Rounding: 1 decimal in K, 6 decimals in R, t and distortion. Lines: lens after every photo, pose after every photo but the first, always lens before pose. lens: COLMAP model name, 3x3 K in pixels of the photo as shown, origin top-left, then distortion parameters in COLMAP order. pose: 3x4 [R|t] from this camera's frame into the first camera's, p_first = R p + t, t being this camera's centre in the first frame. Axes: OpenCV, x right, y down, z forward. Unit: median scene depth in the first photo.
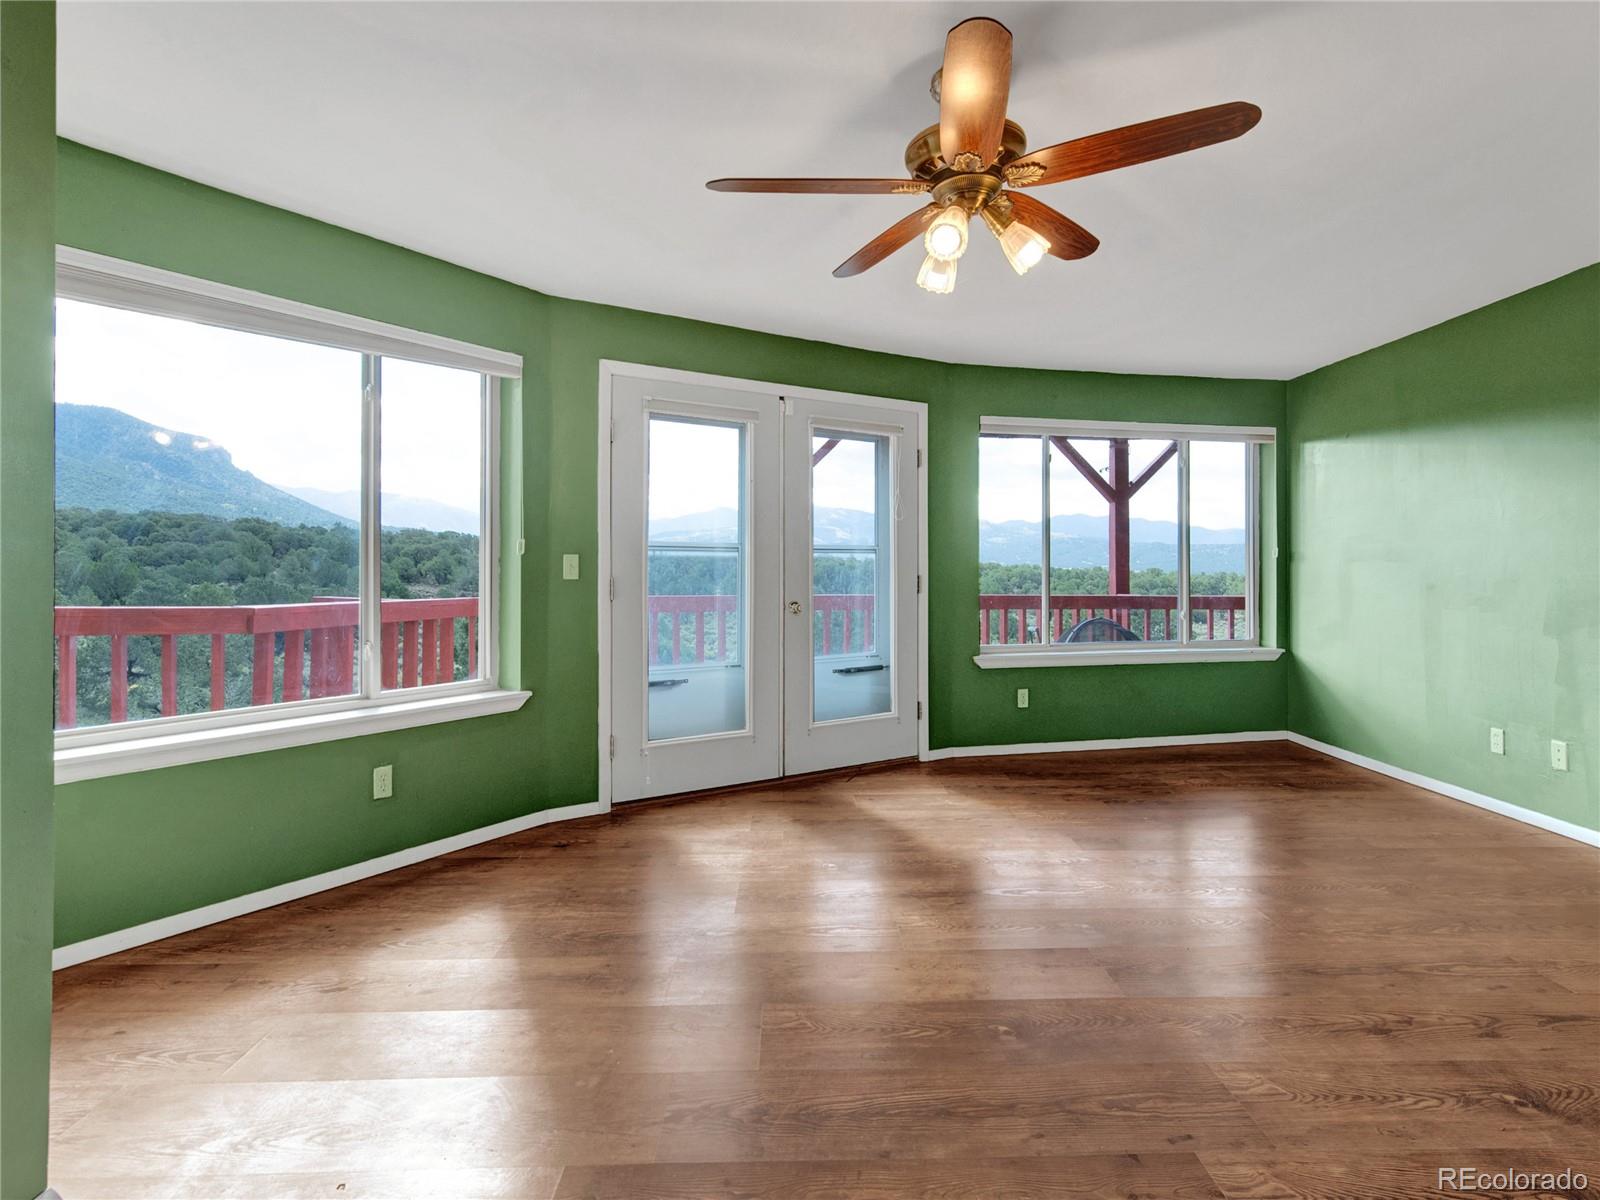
lens RADIAL K [[800.3, 0, 813.4], [0, 800.3, 597.1], [0, 0, 1]] dist [0.002874, -0.000046]
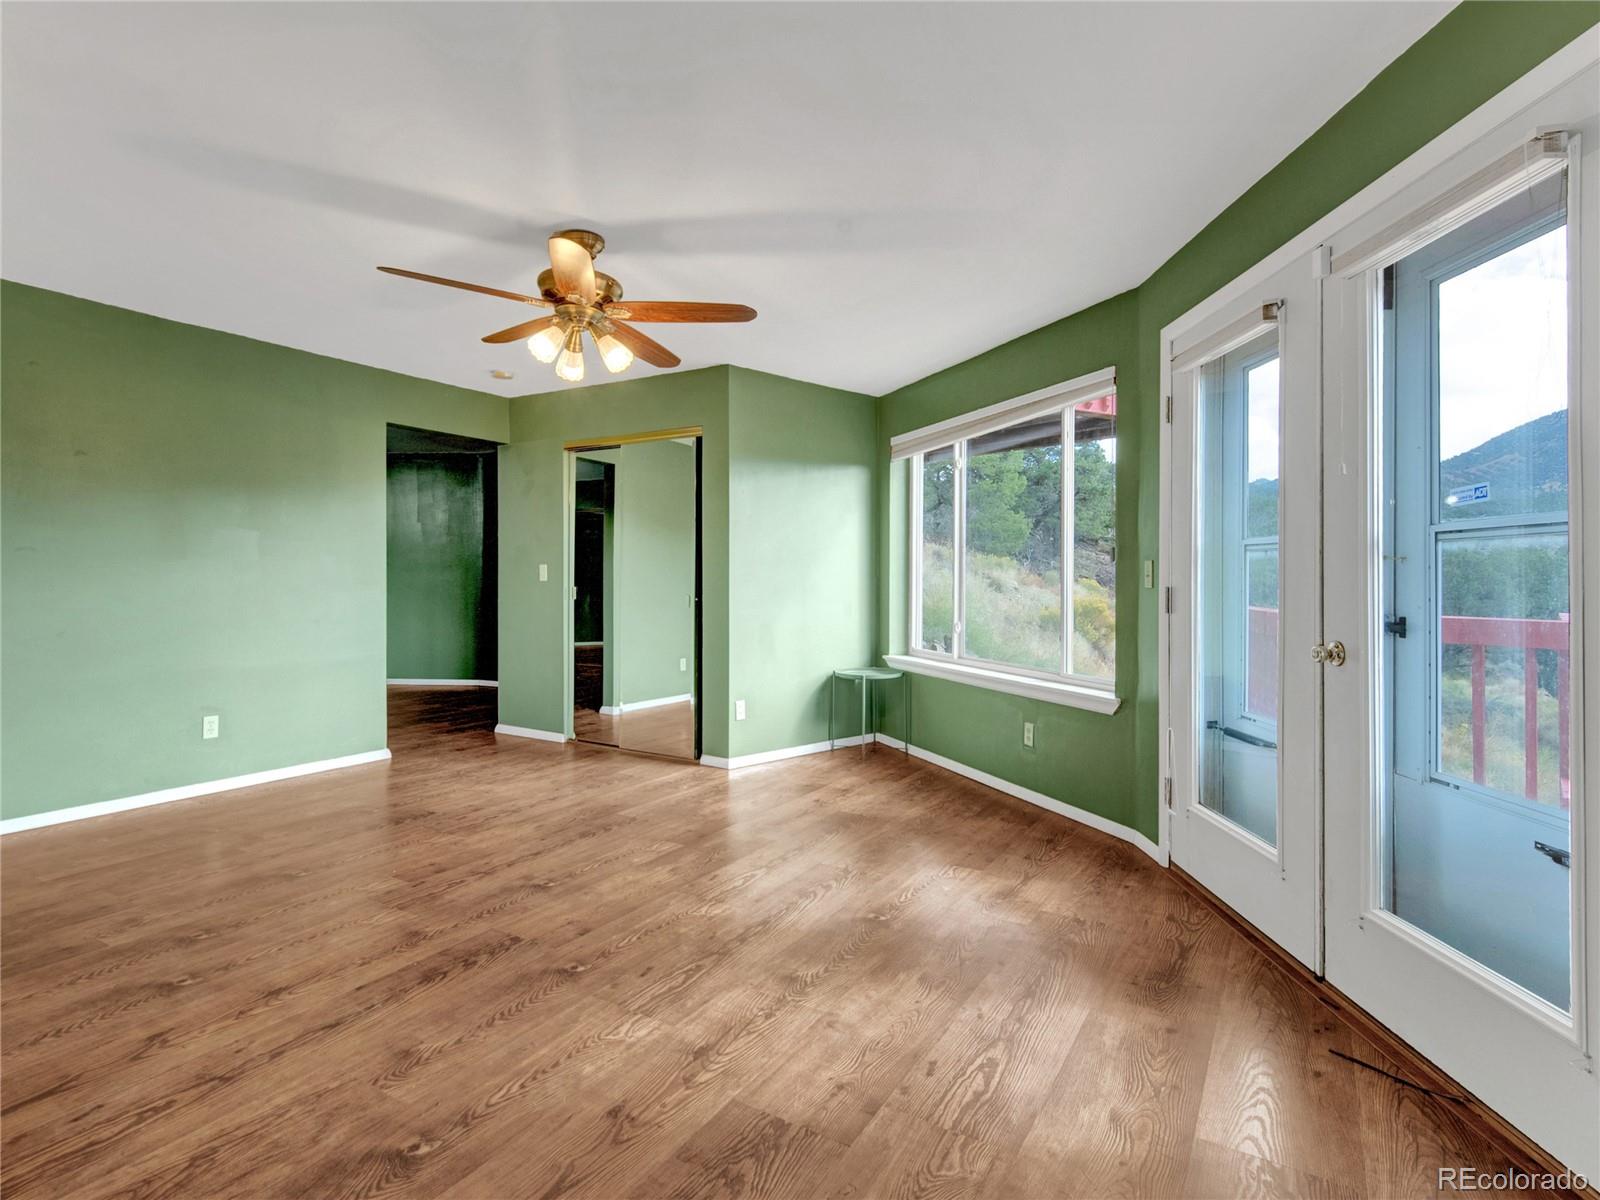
lens RADIAL K [[800.3, 0, 813.4], [0, 800.3, 597.1], [0, 0, 1]] dist [0.002874, -0.000046]
pose [[-0.505184, 0.022341, -0.862722, 0.792474], [-0.034176, 0.998363, 0.045866, -0.045785], [0.862335, 0.052655, -0.503594, 1.348658]]
